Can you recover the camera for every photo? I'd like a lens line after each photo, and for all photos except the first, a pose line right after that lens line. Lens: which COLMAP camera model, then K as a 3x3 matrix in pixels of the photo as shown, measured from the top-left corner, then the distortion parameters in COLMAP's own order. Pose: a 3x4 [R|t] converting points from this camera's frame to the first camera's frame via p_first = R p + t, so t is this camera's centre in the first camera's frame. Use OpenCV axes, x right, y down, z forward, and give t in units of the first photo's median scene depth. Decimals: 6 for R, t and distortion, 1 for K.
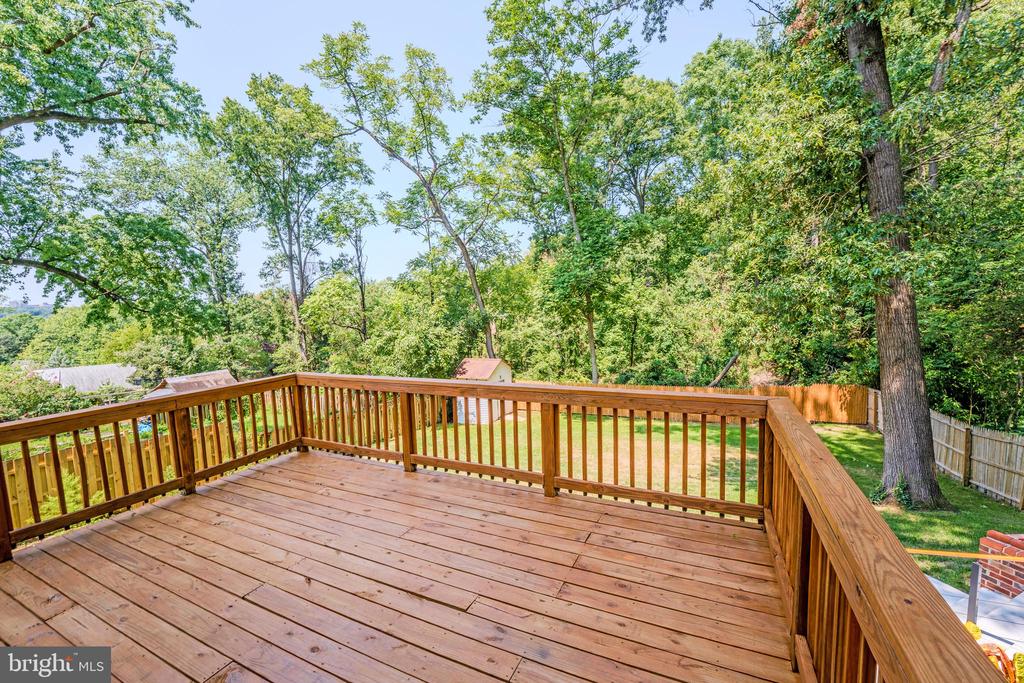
lens RADIAL K [[422.1, 0, 512.6], [0, 422.1, 346.6], [0, 0, 1]] dist [-0.018322, 0.000786]
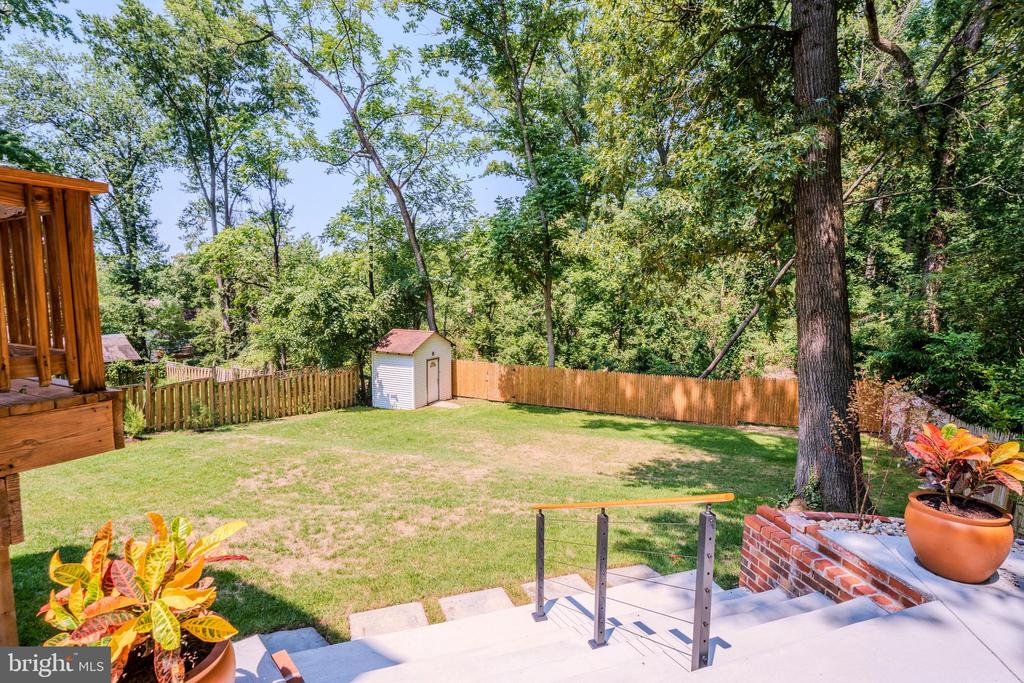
lens RADIAL K [[514.1, 0, 508.4], [0, 514.1, 345.0], [0, 0, 1]] dist [-0.004503, 0.000011]
pose [[0.998367, 0.049943, -0.027723, 0.161616], [-0.049582, 0.998678, 0.013547, 0.040431], [0.028363, -0.012150, 0.999524, 0.026619]]
